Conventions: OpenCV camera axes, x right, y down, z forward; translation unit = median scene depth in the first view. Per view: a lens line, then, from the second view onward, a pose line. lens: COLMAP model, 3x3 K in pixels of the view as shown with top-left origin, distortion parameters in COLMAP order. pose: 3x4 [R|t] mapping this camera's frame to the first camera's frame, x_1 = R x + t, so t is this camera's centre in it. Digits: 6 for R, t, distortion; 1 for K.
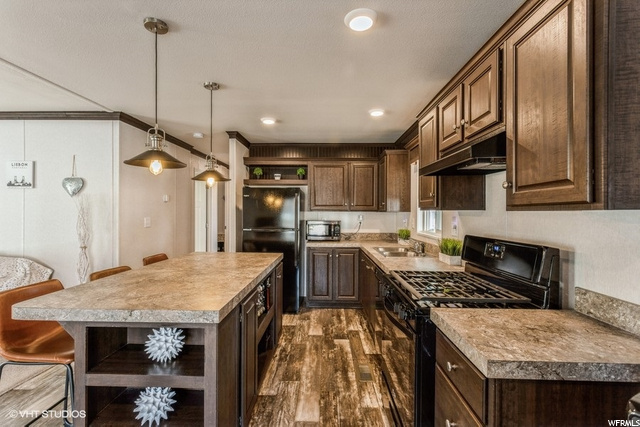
lens RADIAL K [[306.6, 0, 320.0], [0, 306.6, 213.5], [0, 0, 1]] dist [0.013431, 0.000309]
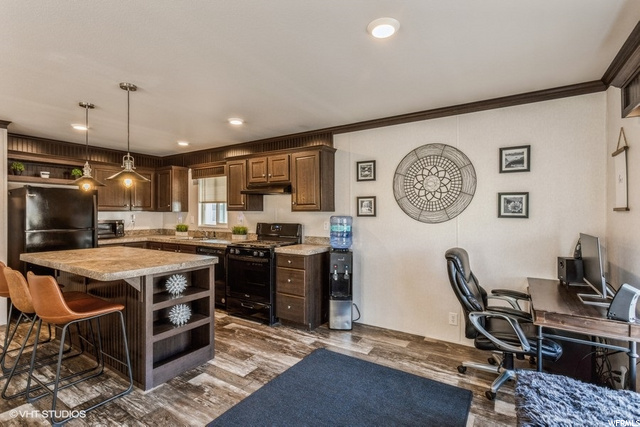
lens RADIAL K [[306.6, 0, 320.0], [0, 306.6, 213.5], [0, 0, 1]] dist [0.013431, 0.000309]
pose [[0.524800, -0.006796, 0.851199, -0.682743], [0.004927, 0.999976, 0.004947, -0.001690], [-0.851211, 0.001598, 0.524820, -0.296543]]
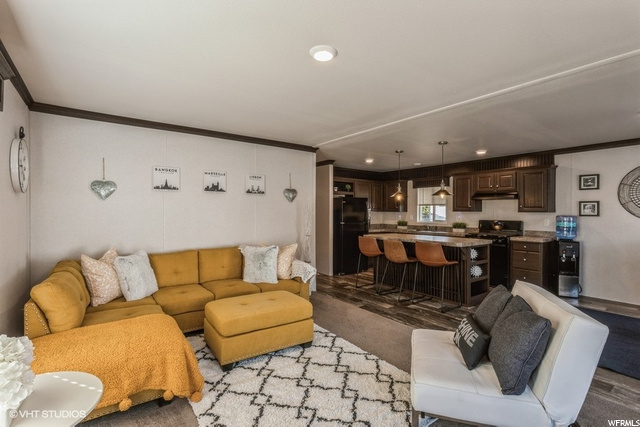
lens RADIAL K [[306.6, 0, 320.0], [0, 306.6, 213.5], [0, 0, 1]] dist [0.013431, 0.000309]
pose [[0.784584, -0.005116, 0.620002, -1.583328], [0.001252, 0.999977, 0.006668, -0.008743], [-0.620021, -0.004456, 0.784572, -0.227484]]
